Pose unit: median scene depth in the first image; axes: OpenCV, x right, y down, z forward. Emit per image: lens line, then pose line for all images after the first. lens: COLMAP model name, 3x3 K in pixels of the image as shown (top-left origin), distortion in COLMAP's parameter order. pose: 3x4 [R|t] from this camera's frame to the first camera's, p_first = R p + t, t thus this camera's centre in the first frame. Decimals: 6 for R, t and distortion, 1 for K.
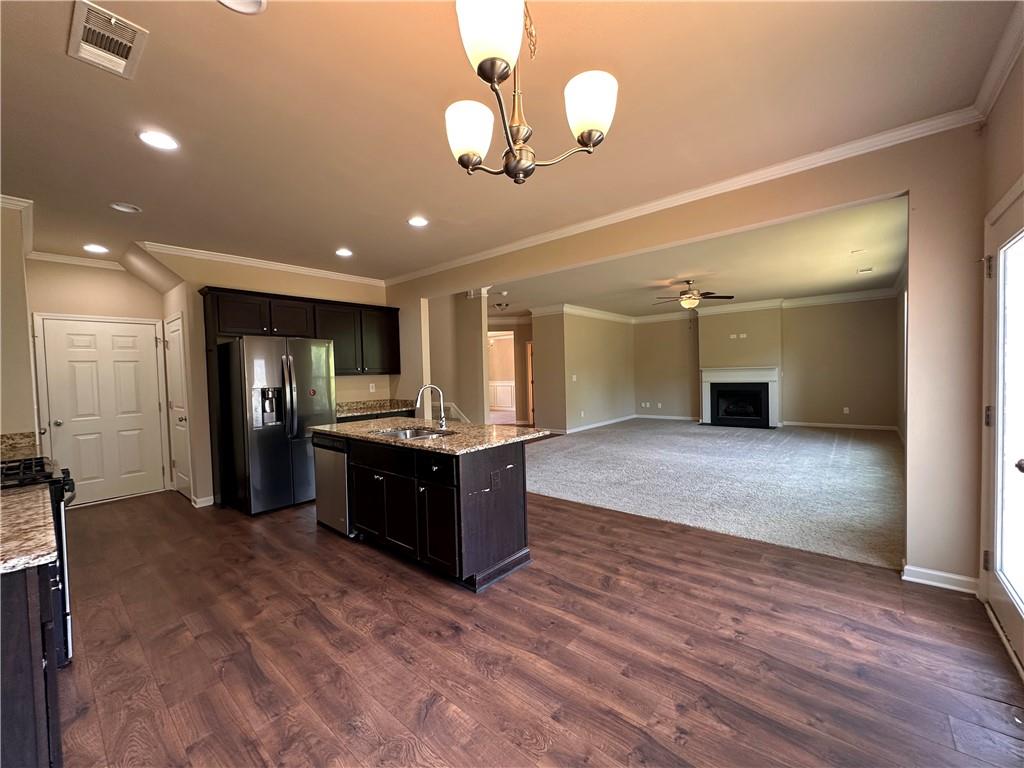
lens RADIAL K [[407.3, 0, 514.3], [0, 407.3, 382.7], [0, 0, 1]] dist [-0.003065, 0.000626]
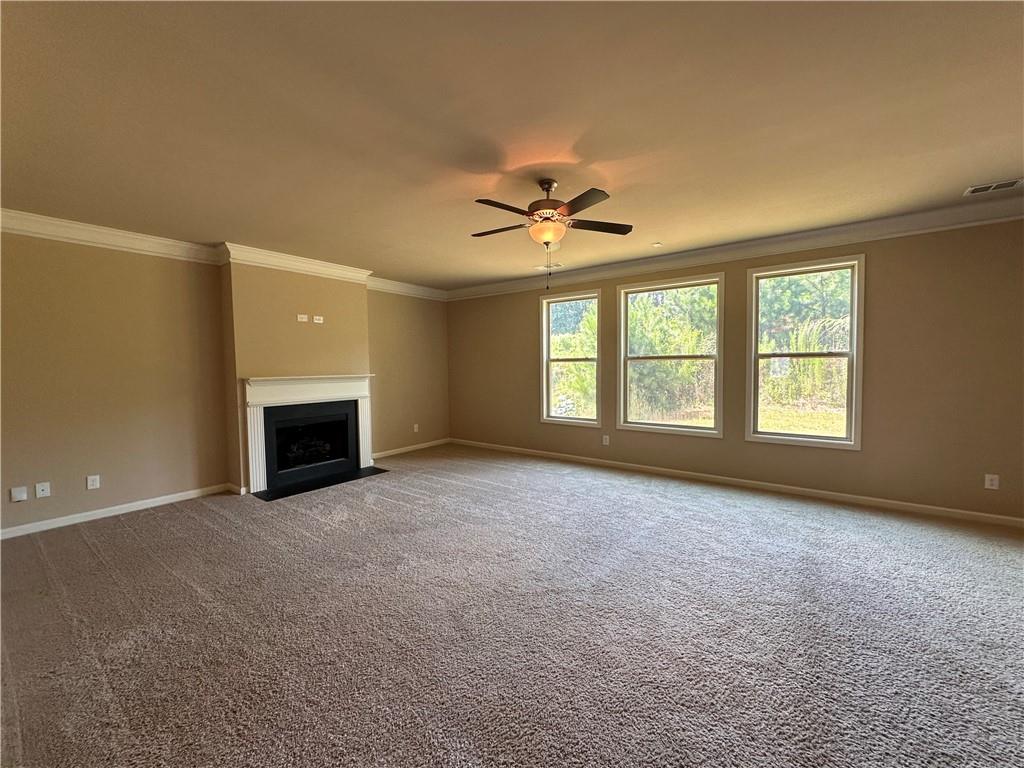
lens RADIAL K [[407.3, 0, 510.1], [0, 407.3, 383.7], [0, 0, 1]] dist [-0.003065, 0.000626]
pose [[-0.053085, -0.007088, 0.998565, -0.015716], [0.039355, 0.999183, 0.009185, -0.021007], [-0.997814, 0.039786, -0.052763, 0.767220]]
